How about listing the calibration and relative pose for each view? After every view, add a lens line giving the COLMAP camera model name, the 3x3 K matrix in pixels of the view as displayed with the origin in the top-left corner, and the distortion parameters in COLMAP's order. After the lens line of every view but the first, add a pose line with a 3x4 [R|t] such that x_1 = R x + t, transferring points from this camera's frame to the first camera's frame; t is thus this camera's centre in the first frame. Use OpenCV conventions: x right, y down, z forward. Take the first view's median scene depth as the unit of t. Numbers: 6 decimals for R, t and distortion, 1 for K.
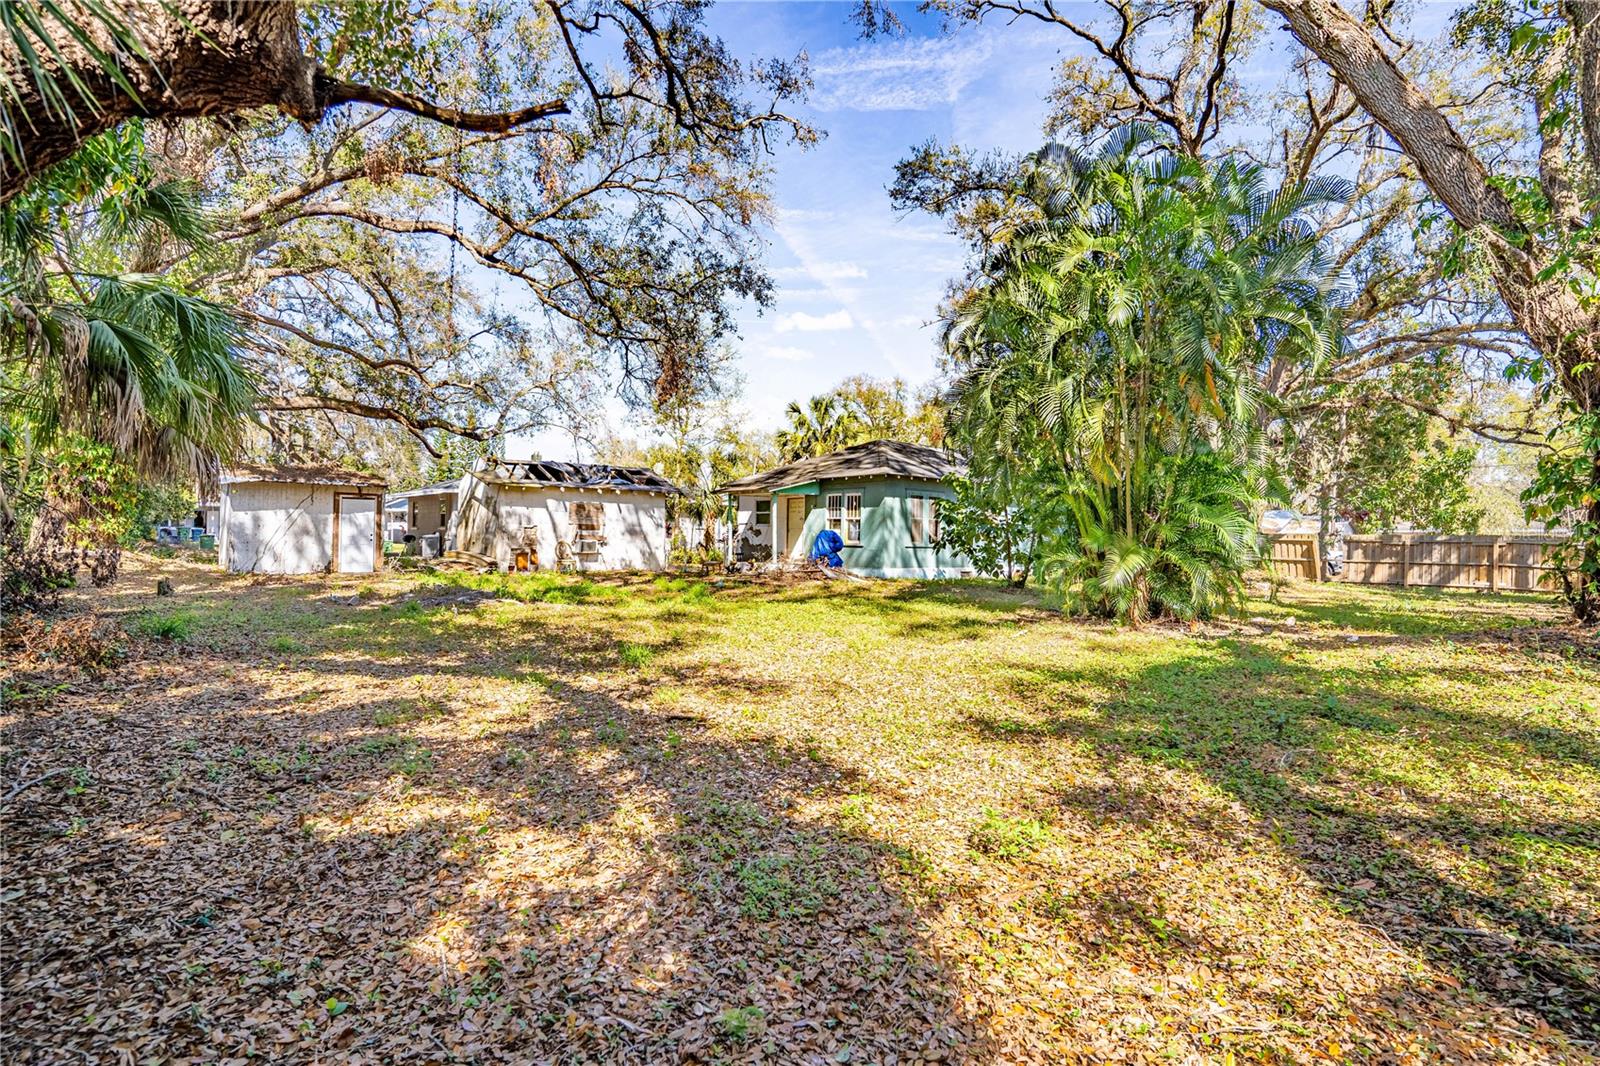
lens RADIAL K [[799.3, 0, 794.8], [0, 799.3, 531.1], [0, 0, 1]] dist [-0.086796, 0.047885]
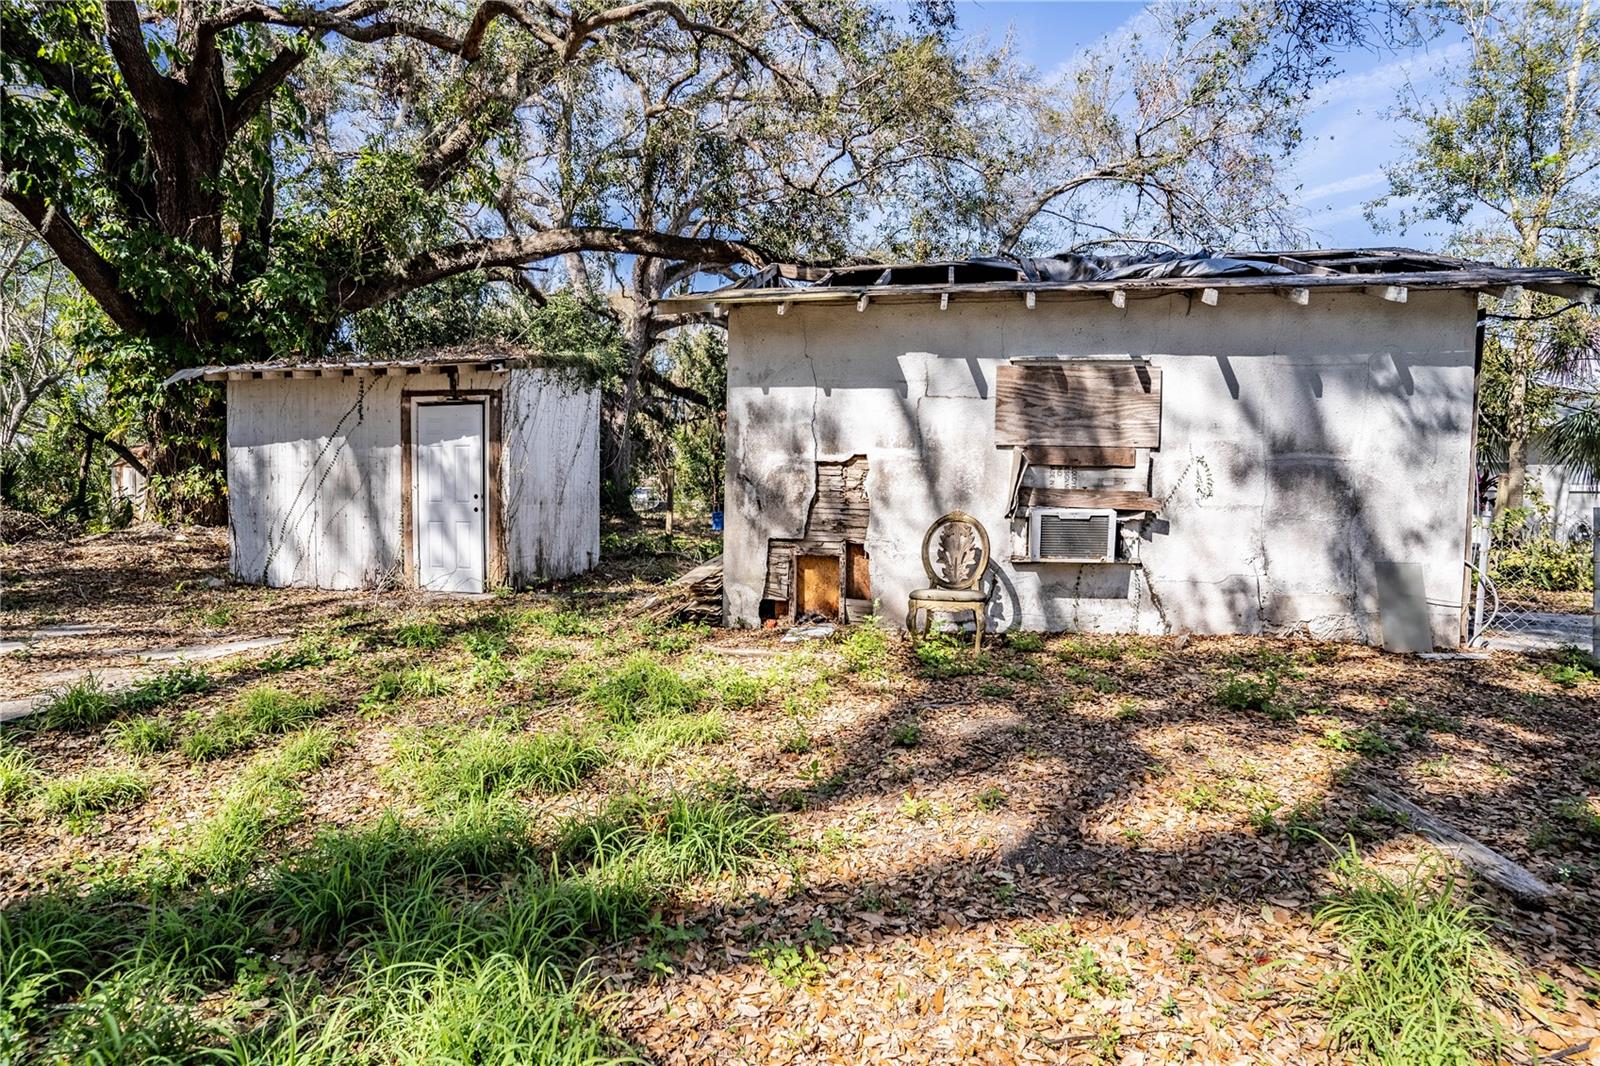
lens RADIAL K [[799.3, 0, 794.8], [0, 799.3, 531.1], [0, 0, 1]] dist [-0.086796, 0.047885]
pose [[0.635196, 0.014544, -0.772214, -0.121632], [0.001379, 0.999800, 0.019964, 0.012483], [0.772350, -0.013746, 0.635049, 0.751516]]
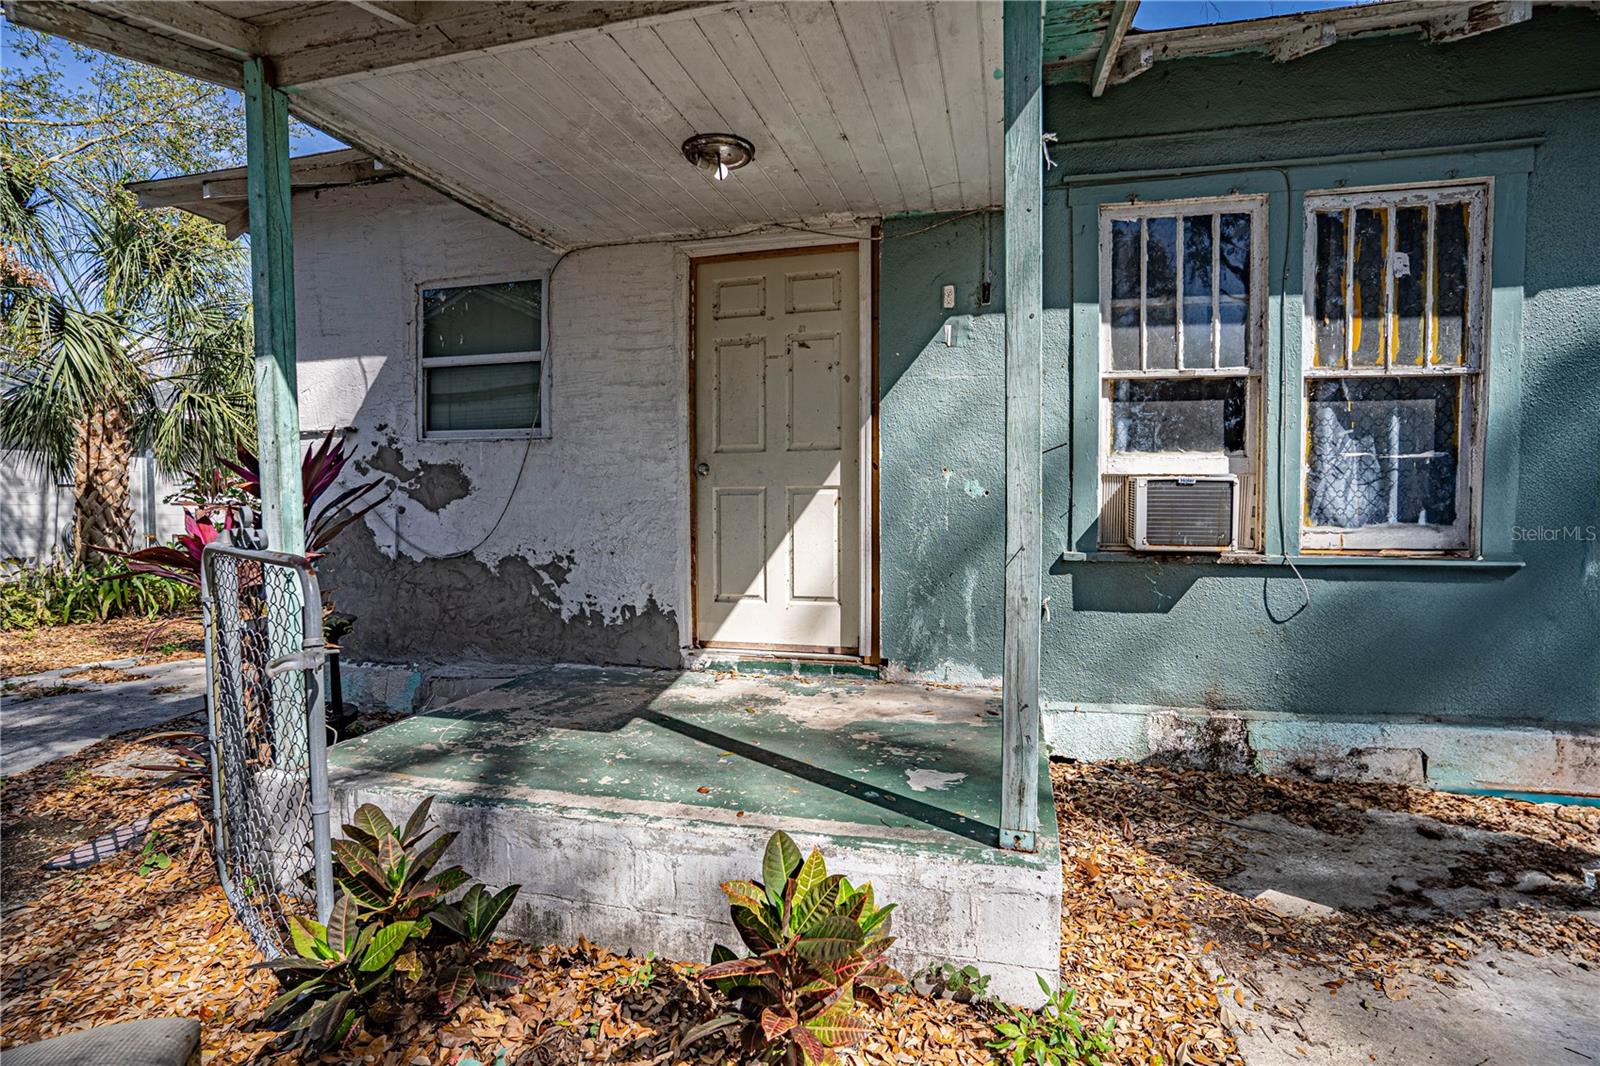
lens RADIAL K [[799.3, 0, 794.8], [0, 799.3, 531.1], [0, 0, 1]] dist [-0.086796, 0.047885]
pose [[0.824102, -0.024574, 0.565908, -0.088577], [0.004051, 0.999289, 0.037495, 0.006716], [-0.566427, -0.028607, 0.823616, 0.942780]]
